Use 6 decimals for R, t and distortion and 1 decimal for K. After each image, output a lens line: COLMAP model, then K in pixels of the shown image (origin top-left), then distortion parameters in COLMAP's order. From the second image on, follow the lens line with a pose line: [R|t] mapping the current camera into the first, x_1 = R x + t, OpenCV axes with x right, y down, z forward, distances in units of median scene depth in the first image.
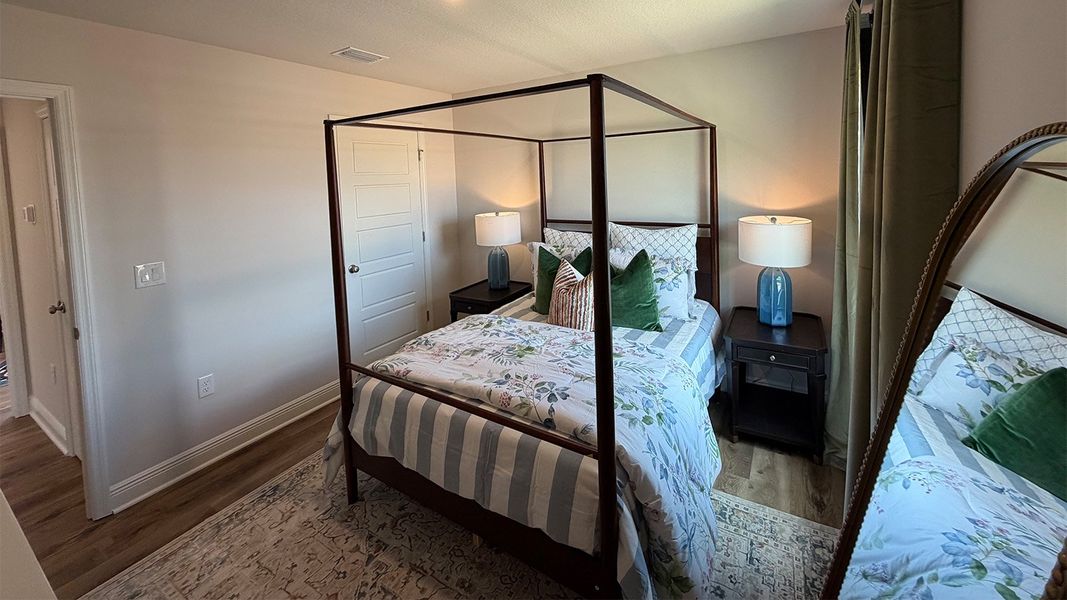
lens RADIAL K [[419.6, 0, 533.9], [0, 419.6, 259.7], [0, 0, 1]] dist [-0.032361, 0.000089]
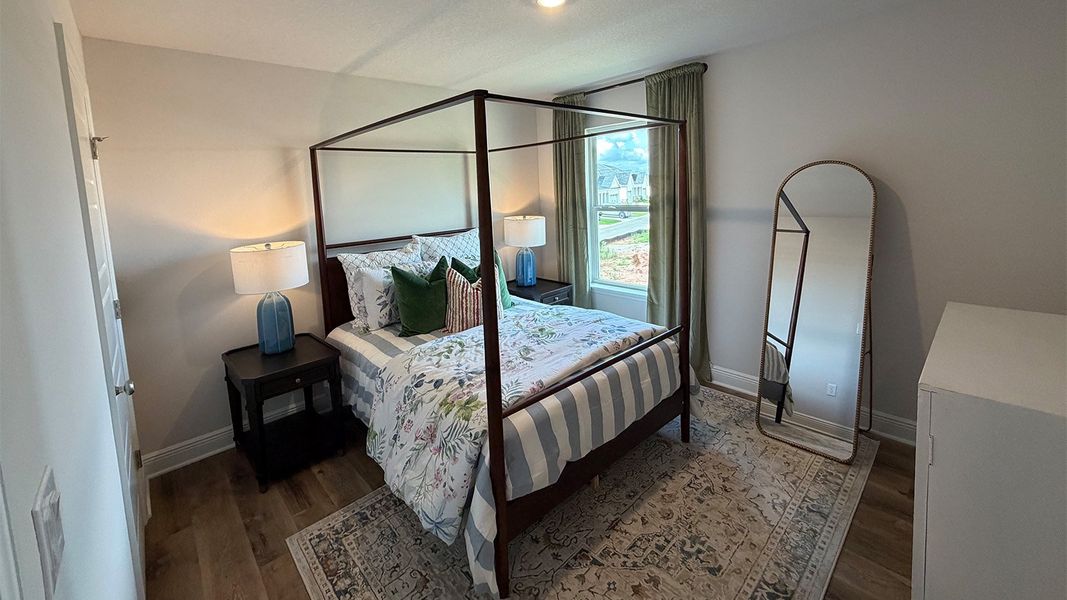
lens RADIAL K [[424.9, 0, 530.9], [0, 424.9, 296.6], [0, 0, 1]] dist [0.000535, 0.000010]
pose [[0.251537, -0.221471, 0.942167, -1.194134], [0.216111, 0.961741, 0.168376, -0.093107], [-0.943411, 0.161260, 0.289776, 0.703941]]
